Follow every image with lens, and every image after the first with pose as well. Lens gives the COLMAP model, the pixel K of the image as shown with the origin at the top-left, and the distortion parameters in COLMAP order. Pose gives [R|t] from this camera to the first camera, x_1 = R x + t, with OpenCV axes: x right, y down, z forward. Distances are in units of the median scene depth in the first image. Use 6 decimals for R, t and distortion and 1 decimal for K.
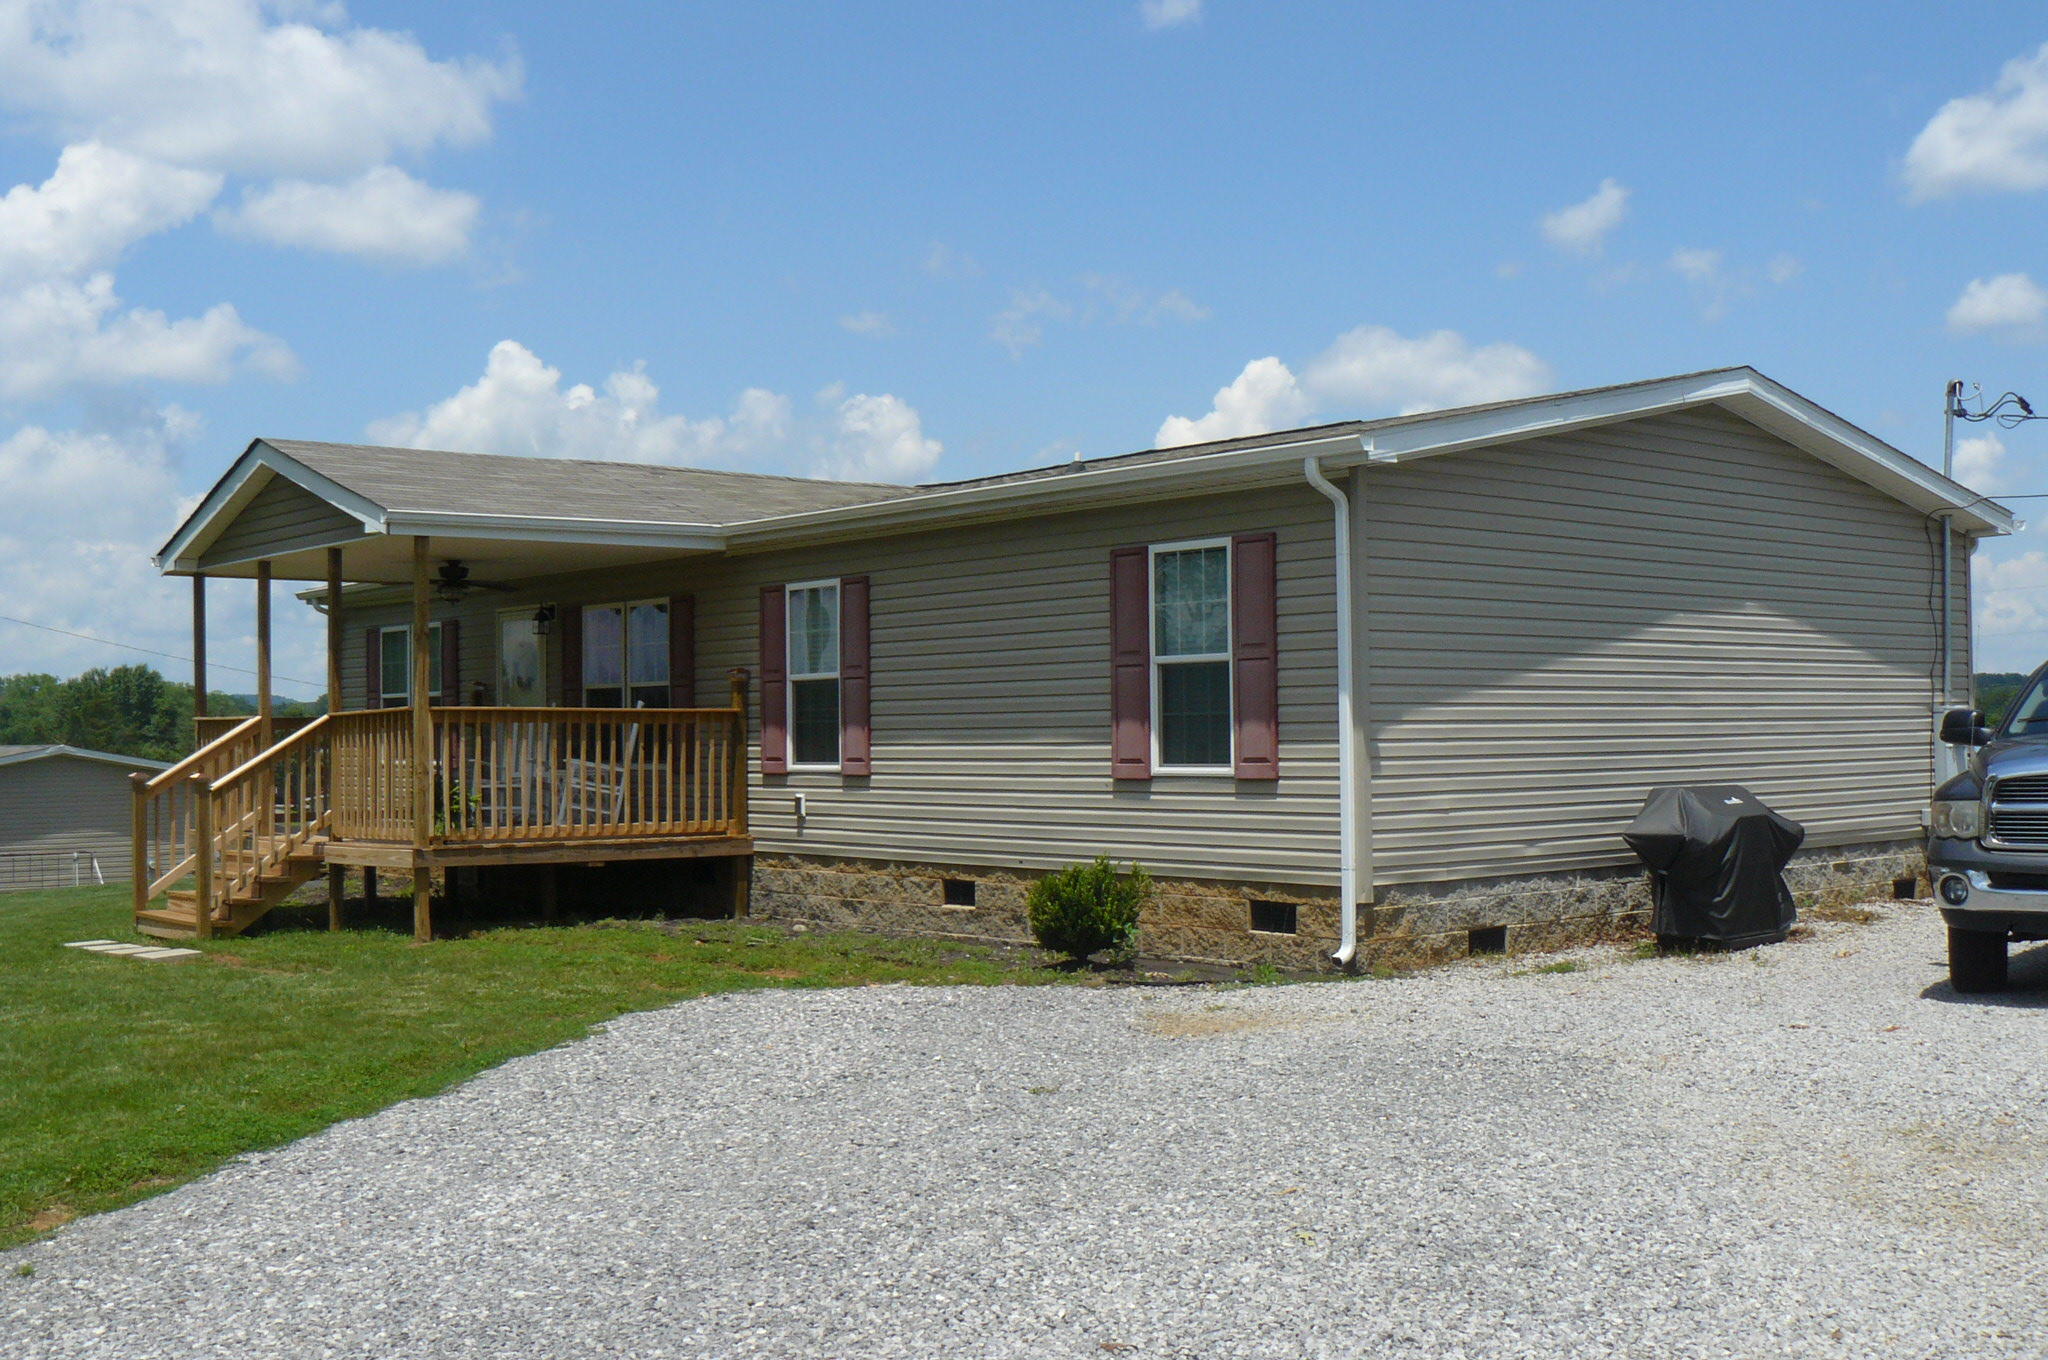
lens RADIAL K [[2214.6, 0, 1024.0], [0, 2214.6, 680.0], [0, 0, 1]] dist [-0.162140, 0.167621]
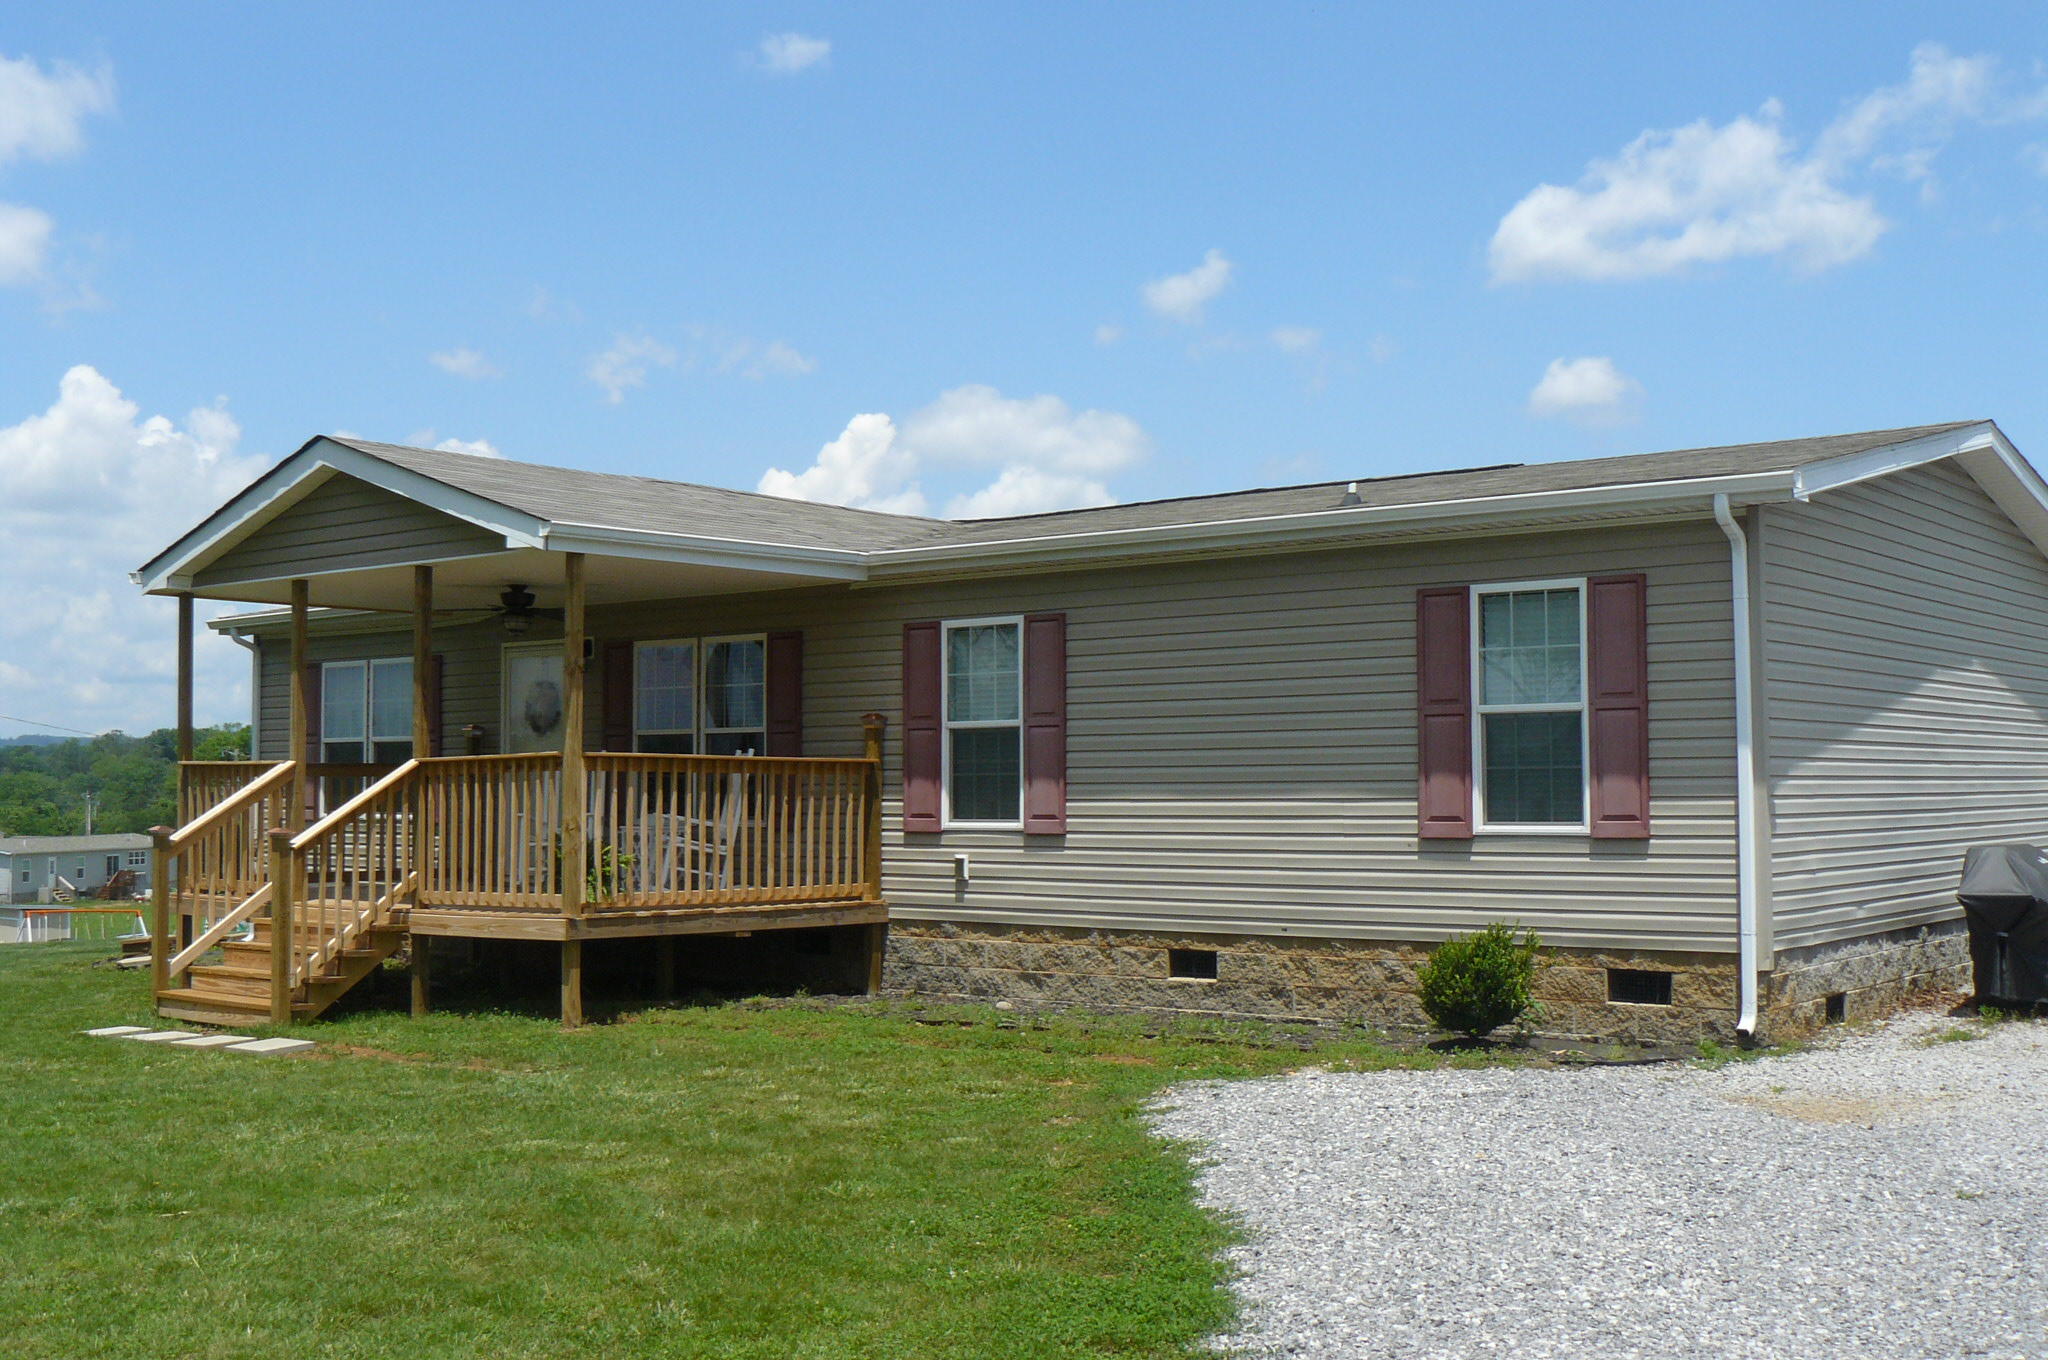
lens RADIAL K [[2234.3, 0, 1020.1], [0, 2234.3, 661.3], [0, 0, 1]] dist [-0.133492, -0.002636]
pose [[0.982018, 0.018716, 0.187856, -0.257496], [-0.012175, 0.999281, -0.035909, 0.005602], [-0.188393, 0.032976, 0.981540, 0.107216]]
